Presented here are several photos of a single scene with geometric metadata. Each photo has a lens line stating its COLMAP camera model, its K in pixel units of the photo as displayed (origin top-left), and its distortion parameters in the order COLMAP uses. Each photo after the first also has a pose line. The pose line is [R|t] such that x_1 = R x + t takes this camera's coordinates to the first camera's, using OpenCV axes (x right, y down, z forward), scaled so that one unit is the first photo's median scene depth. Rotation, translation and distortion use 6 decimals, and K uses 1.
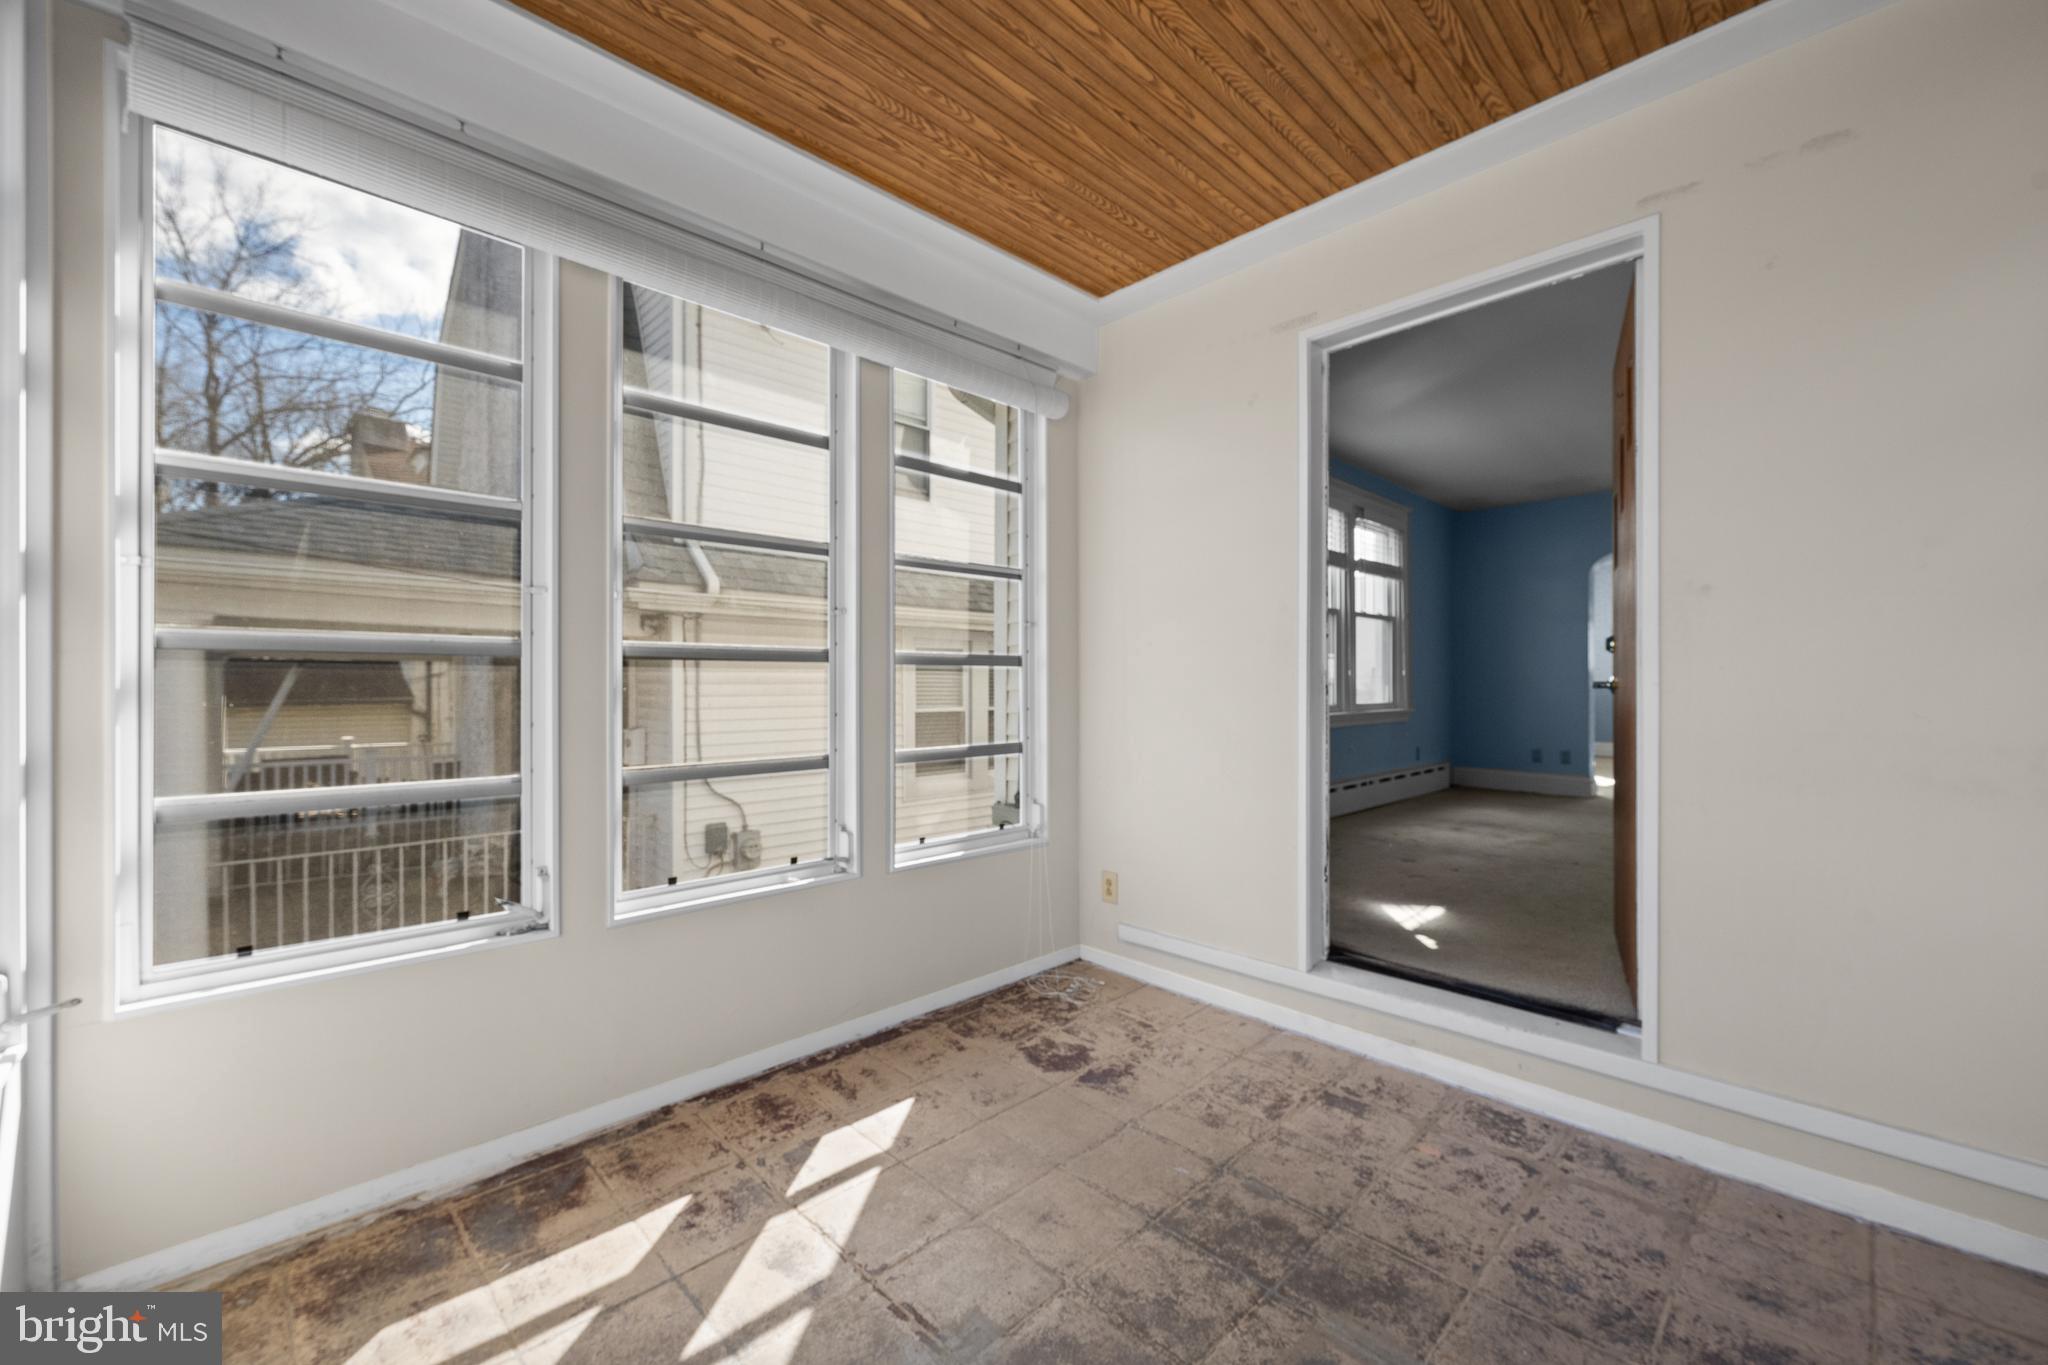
lens RADIAL K [[820.0, 0, 1020.6], [0, 820.0, 691.0], [0, 0, 1]] dist [-0.002518, 0.000049]
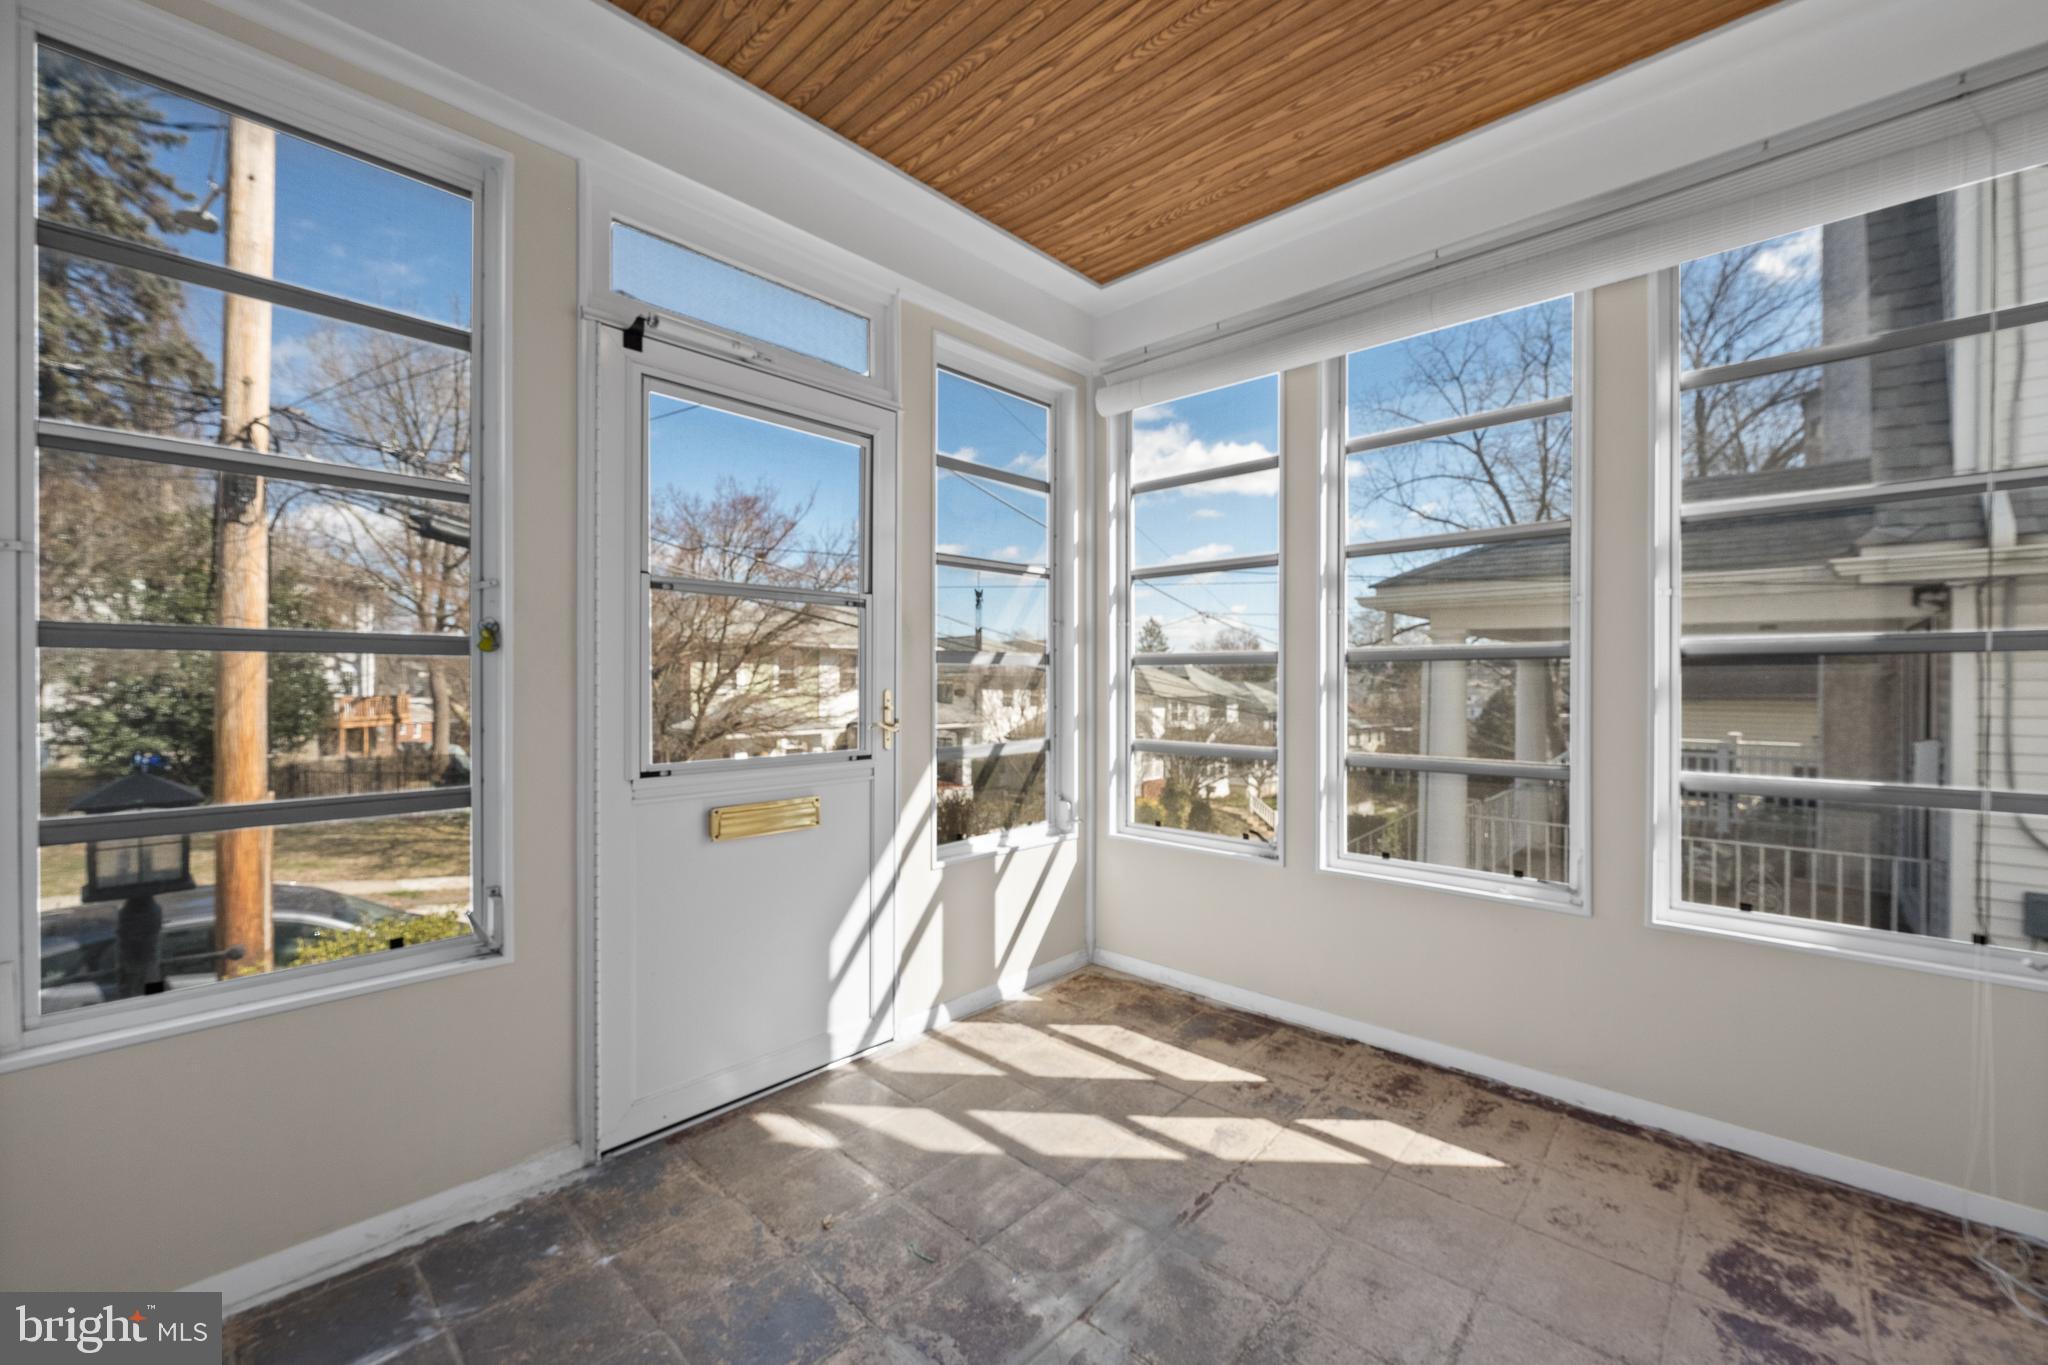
lens RADIAL K [[820.0, 0, 1020.6], [0, 820.0, 691.0], [0, 0, 1]] dist [-0.002518, 0.000049]
pose [[0.040740, 0.013487, -0.999079, 0.721892], [-0.007215, 0.999887, 0.013204, -0.008526], [0.999144, 0.006670, 0.040832, 0.465338]]
